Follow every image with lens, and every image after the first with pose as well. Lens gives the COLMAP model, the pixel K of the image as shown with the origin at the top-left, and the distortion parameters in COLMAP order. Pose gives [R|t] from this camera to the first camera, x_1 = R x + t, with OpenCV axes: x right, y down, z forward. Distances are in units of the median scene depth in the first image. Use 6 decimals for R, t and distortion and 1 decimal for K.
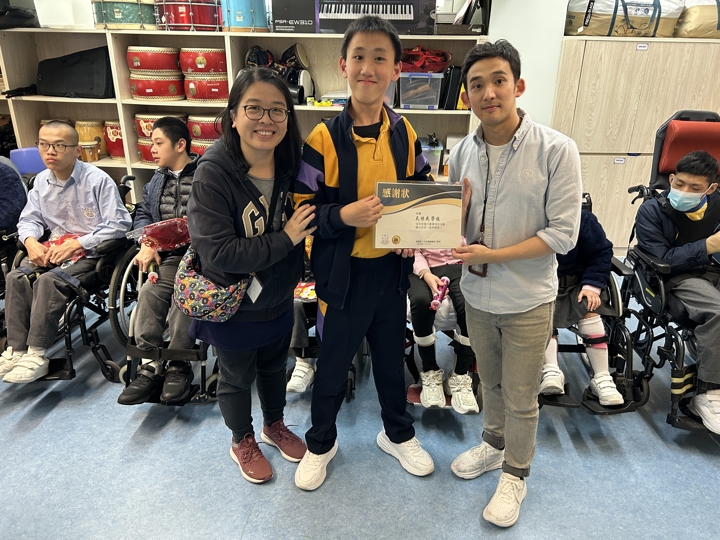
lens RADIAL K [[545.2, 0, 359.6], [0, 545.2, 273.3], [0, 0, 1]] dist [0.018303, -0.005881]
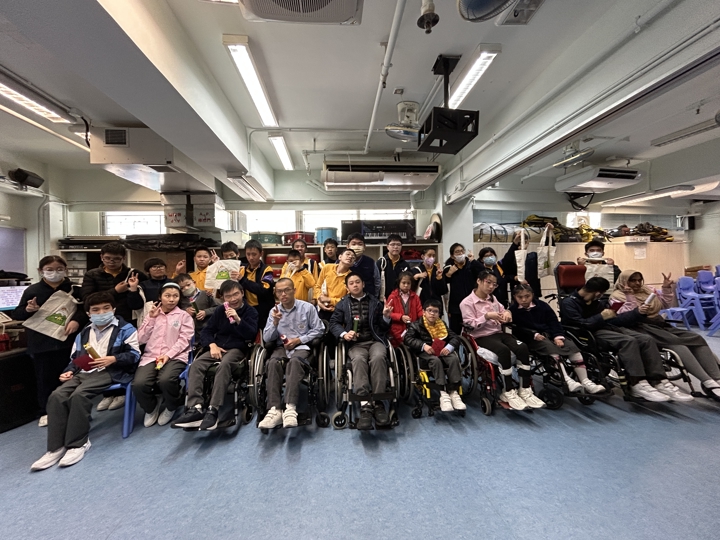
lens RADIAL K [[289.7, 0, 360.0], [0, 289.7, 270.0], [0, 0, 1]] dist [-0.002210, -0.000295]
pose [[0.980068, -0.041837, 0.194208, -0.310477], [0.111477, 0.924977, -0.363305, 0.057594], [-0.164439, 0.377713, 0.911204, 0.012532]]
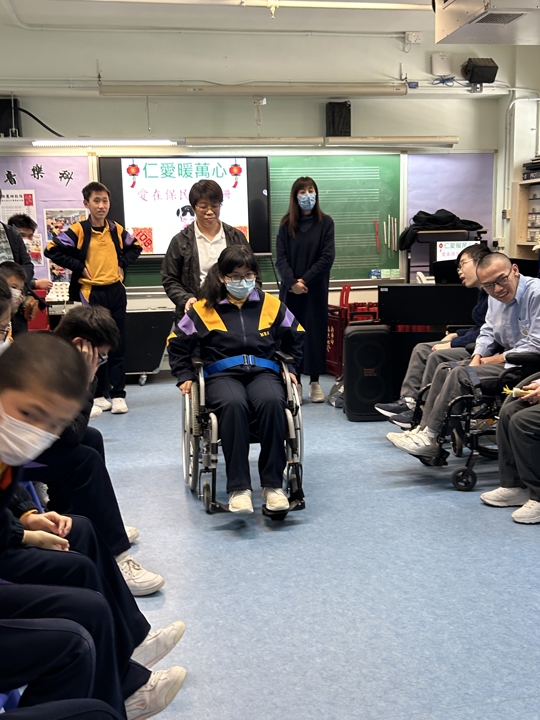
lens RADIAL K [[781.5, 0, 270.0], [0, 781.5, 360.0], [0, 0, 1]] dist [0.021904, -0.010522]
pose [[0.280216, 0.124830, -0.951786, 0.317435], [-0.342077, 0.939403, 0.022495, 0.000290], [0.896918, 0.319280, 0.305938, 0.228762]]
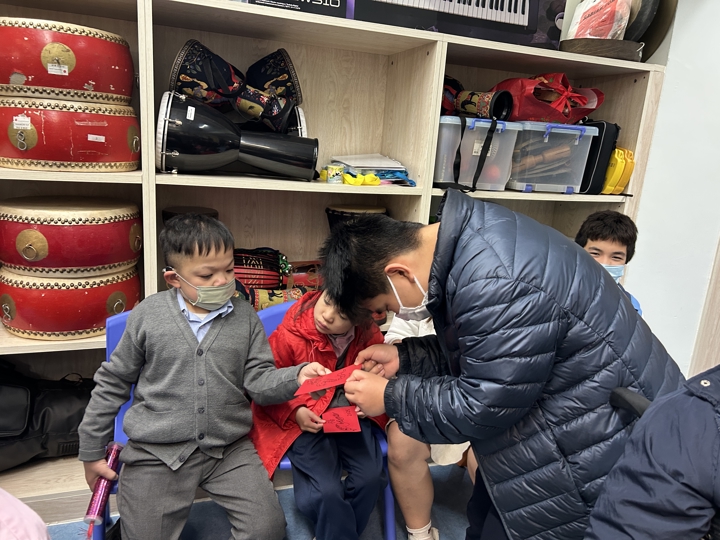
lens RADIAL K [[545.2, 0, 359.6], [0, 545.2, 273.3], [0, 0, 1]] dist [0.018303, -0.005881]
pose [[0.895770, -0.058408, 0.440665, -0.280138], [0.117180, 0.987293, -0.107339, -0.189417], [-0.428796, 0.147788, 0.891231, 0.623229]]
